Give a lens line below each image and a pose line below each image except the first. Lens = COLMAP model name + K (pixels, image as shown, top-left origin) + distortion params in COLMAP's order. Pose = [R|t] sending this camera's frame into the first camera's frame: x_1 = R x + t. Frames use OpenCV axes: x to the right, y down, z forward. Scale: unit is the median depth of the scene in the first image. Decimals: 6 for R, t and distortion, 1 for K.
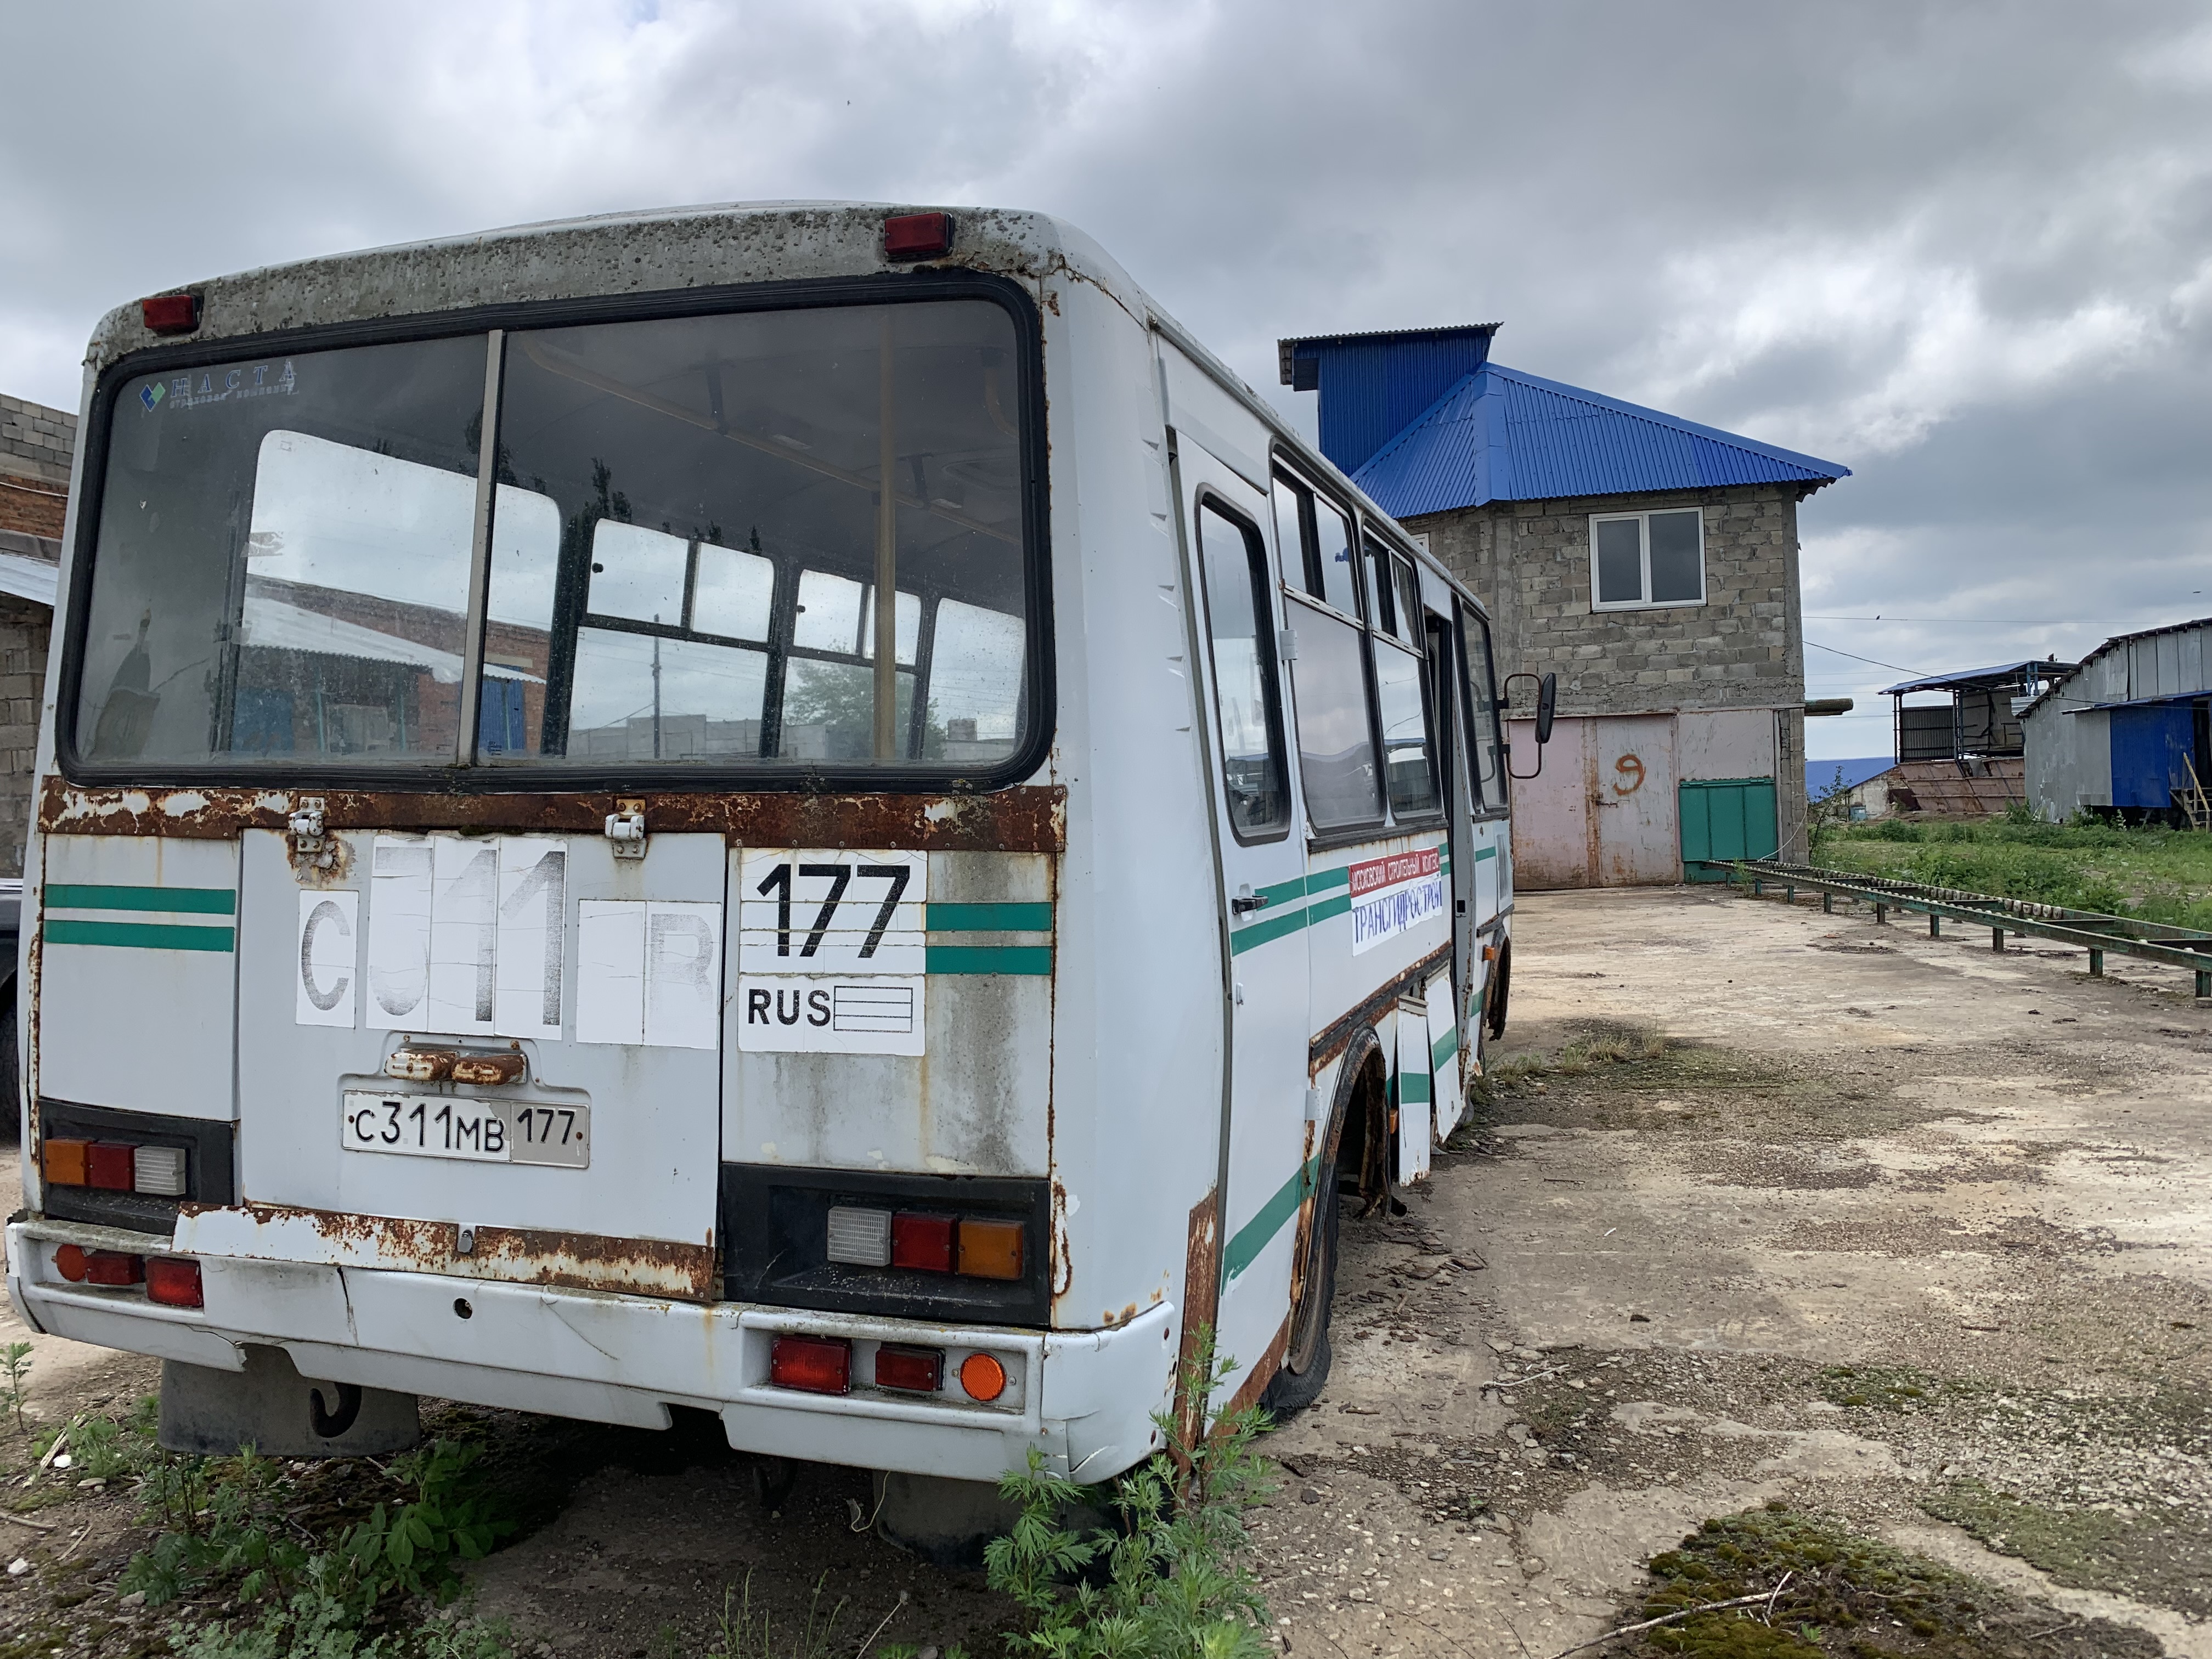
lens RADIAL K [[1723.5, 0, 1121.7], [0, 1723.5, 815.8], [0, 0, 1]] dist [0.008704, 0.001033]
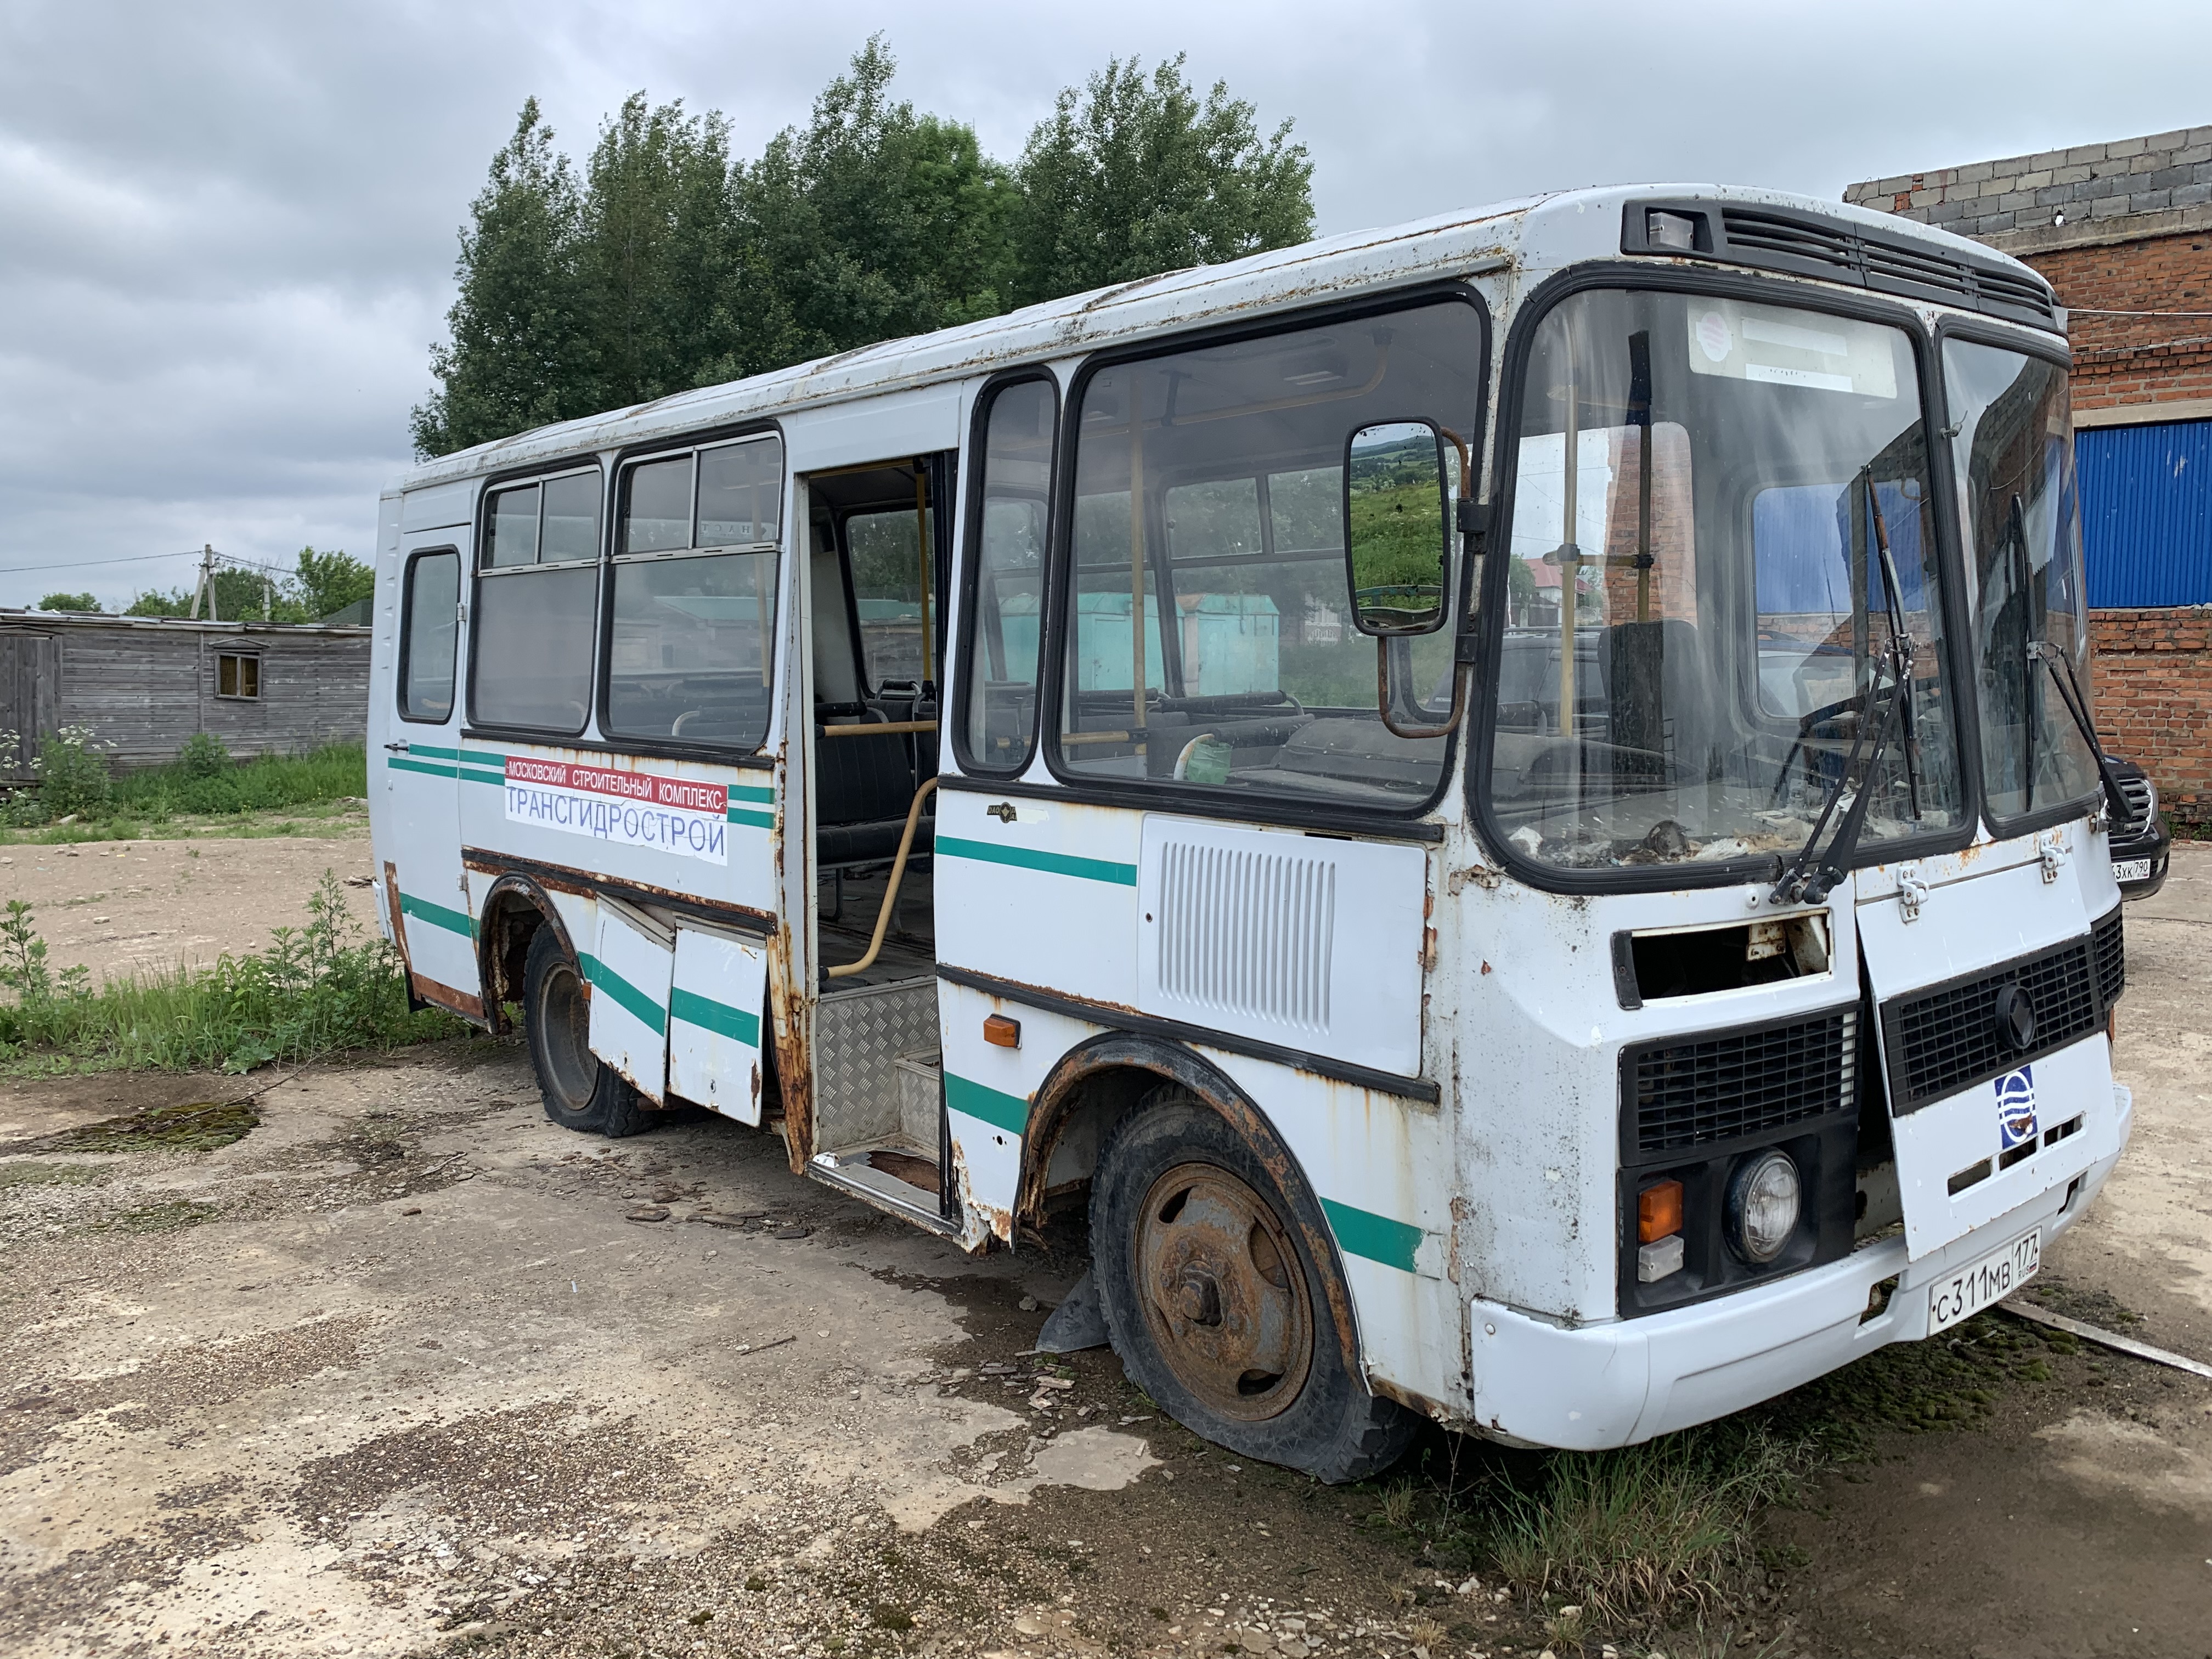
lens RADIAL K [[1723.5, 0, 1121.7], [0, 1723.5, 815.8], [0, 0, 1]] dist [0.008704, 0.001033]
pose [[-0.528110, 0.102273, -0.842994, 0.897222], [0.004602, 0.993051, 0.117595, -0.073017], [0.849163, 0.058224, -0.524911, 1.823544]]
